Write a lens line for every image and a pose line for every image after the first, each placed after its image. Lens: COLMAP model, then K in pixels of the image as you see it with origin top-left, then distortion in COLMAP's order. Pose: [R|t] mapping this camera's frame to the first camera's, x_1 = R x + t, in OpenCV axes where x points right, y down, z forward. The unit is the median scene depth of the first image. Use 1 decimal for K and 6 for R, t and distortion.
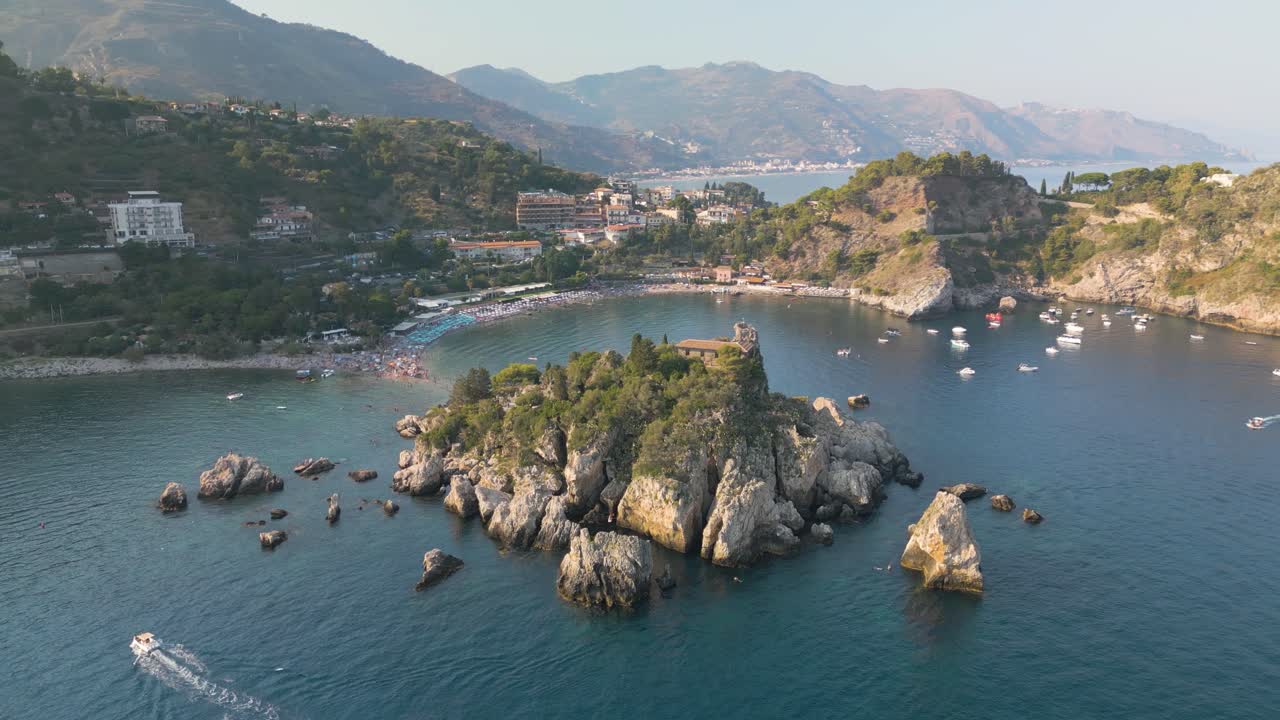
lens RADIAL K [[939.9, 0, 637.1], [0, 939.9, 363.4], [0, 0, 1]] dist [0.088161, -0.094167]
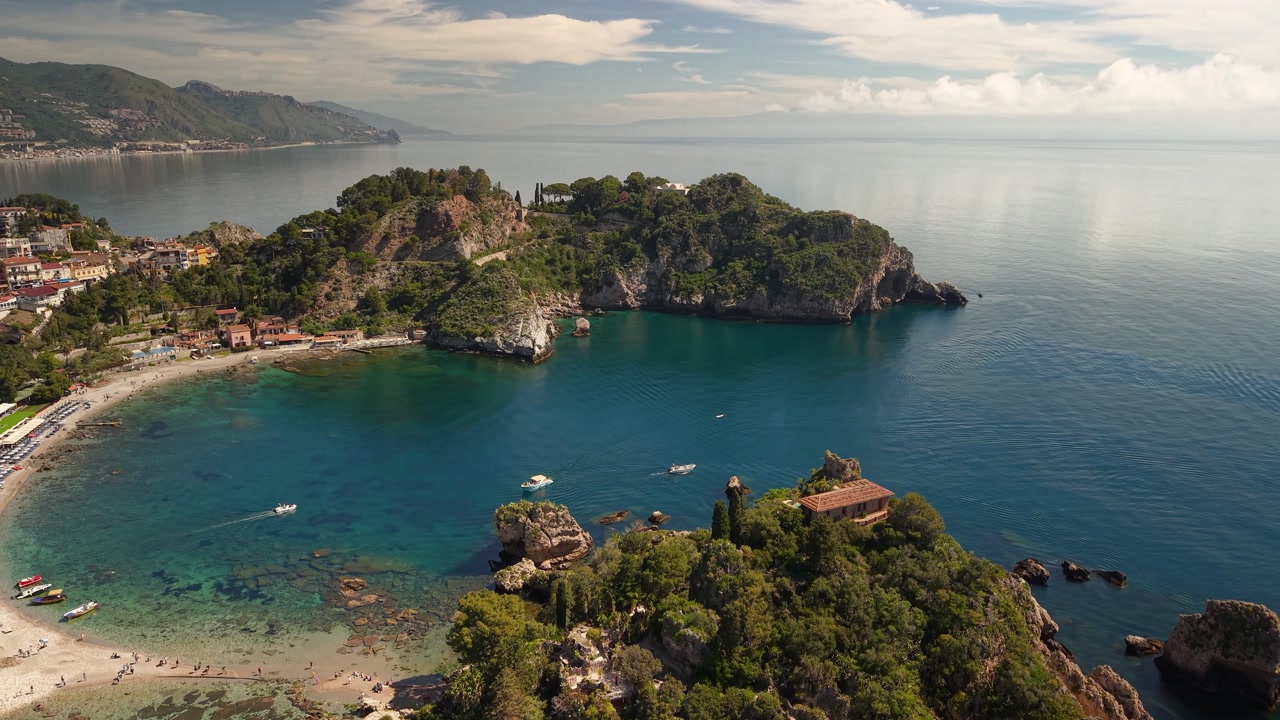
lens RADIAL K [[911.6, 0, 643.5], [0, 911.6, 356.8], [0, 0, 1]] dist [0.013034, -0.002782]
pose [[0.666654, -0.183668, 0.722384, -0.230580], [0.166461, 0.981374, 0.095897, -0.097658], [-0.726542, 0.056319, 0.684810, 0.265391]]
